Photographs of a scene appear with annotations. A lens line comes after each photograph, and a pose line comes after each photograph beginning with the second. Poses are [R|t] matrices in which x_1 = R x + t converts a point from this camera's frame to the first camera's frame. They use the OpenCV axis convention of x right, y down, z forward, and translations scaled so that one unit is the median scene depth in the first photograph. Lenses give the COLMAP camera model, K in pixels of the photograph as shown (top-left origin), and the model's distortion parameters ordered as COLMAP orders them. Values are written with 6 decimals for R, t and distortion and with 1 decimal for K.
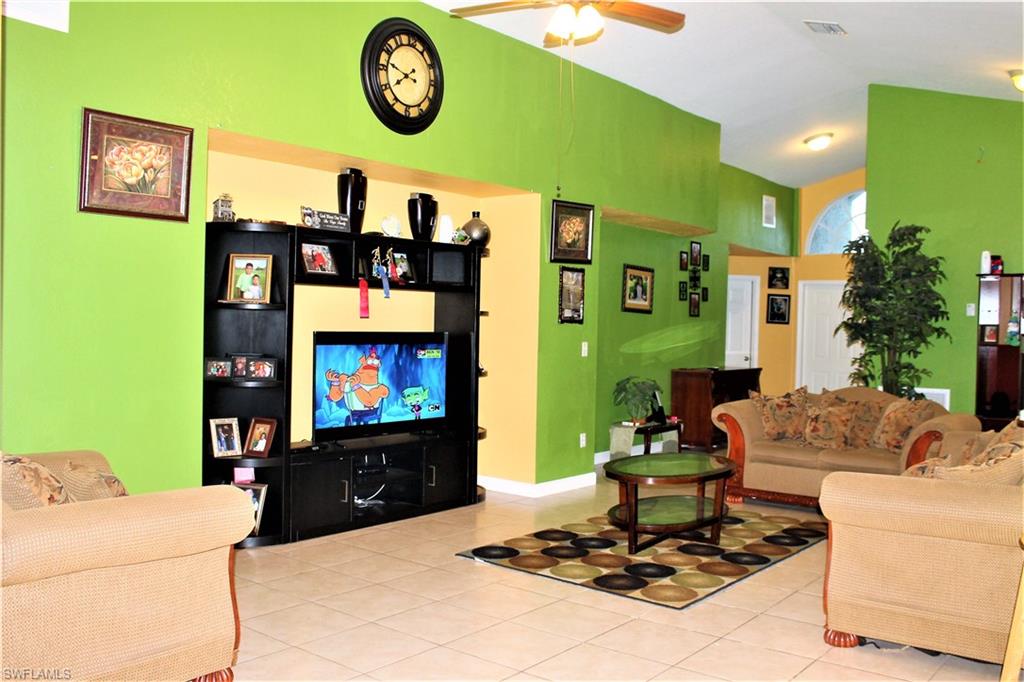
lens RADIAL K [[864.0, 0, 511.5], [0, 864.0, 342.4], [0, 0, 1]] dist [-0.147378, 0.083993]
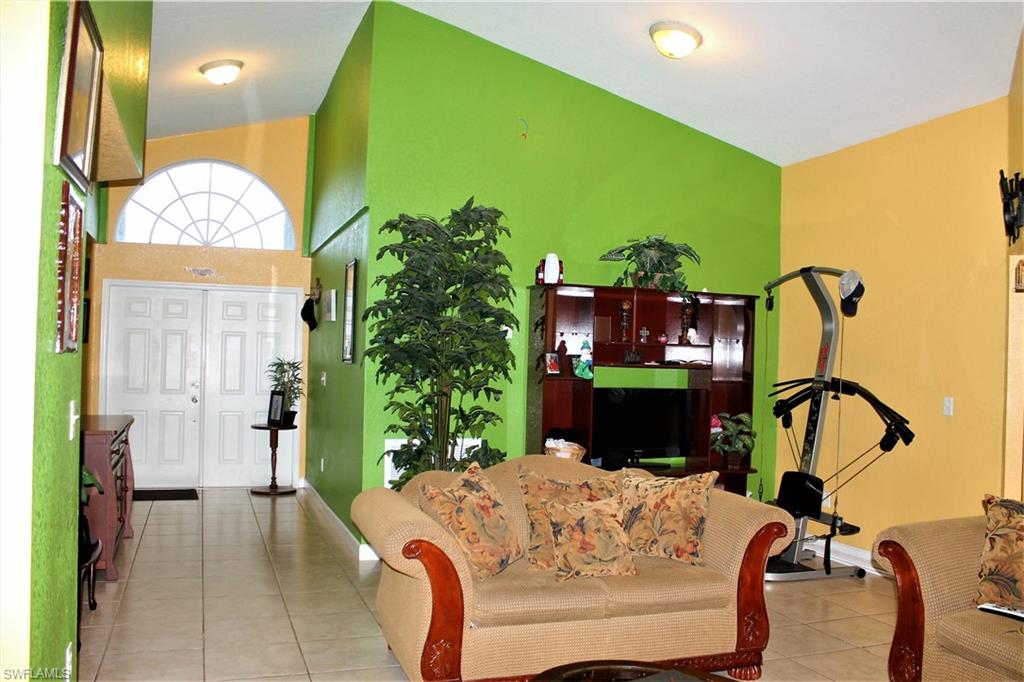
lens RADIAL K [[864.0, 0, 512.9], [0, 864.0, 343.4], [0, 0, 1]] dist [-0.147378, 0.083993]
pose [[0.514353, 0.007749, 0.857543, -0.089265], [0.003807, 0.999929, -0.011318, -0.014423], [-0.857570, 0.009086, 0.514287, 0.458792]]
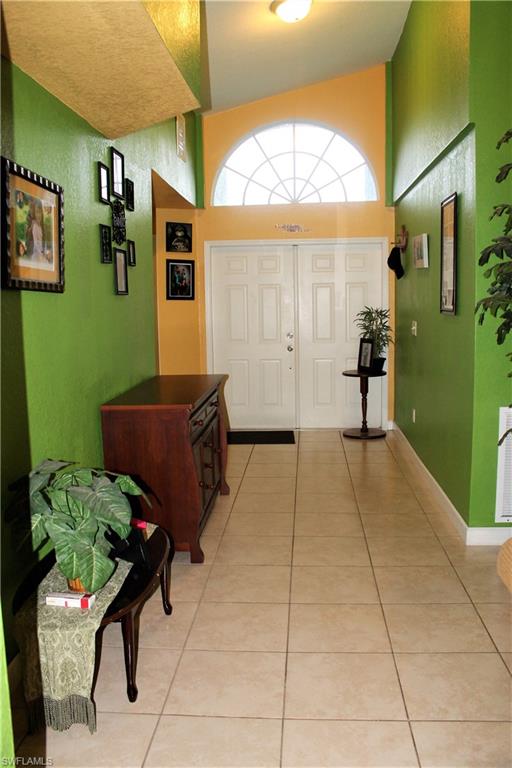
lens RADIAL K [[648.0, 0, 251.9], [0, 648.0, 380.3], [0, 0, 1]] dist [-0.147378, 0.083993]
pose [[0.825171, -0.108009, 0.554461, 0.054090], [0.048226, 0.991436, 0.121361, -0.021675], [-0.562820, -0.073404, 0.823313, 0.619089]]
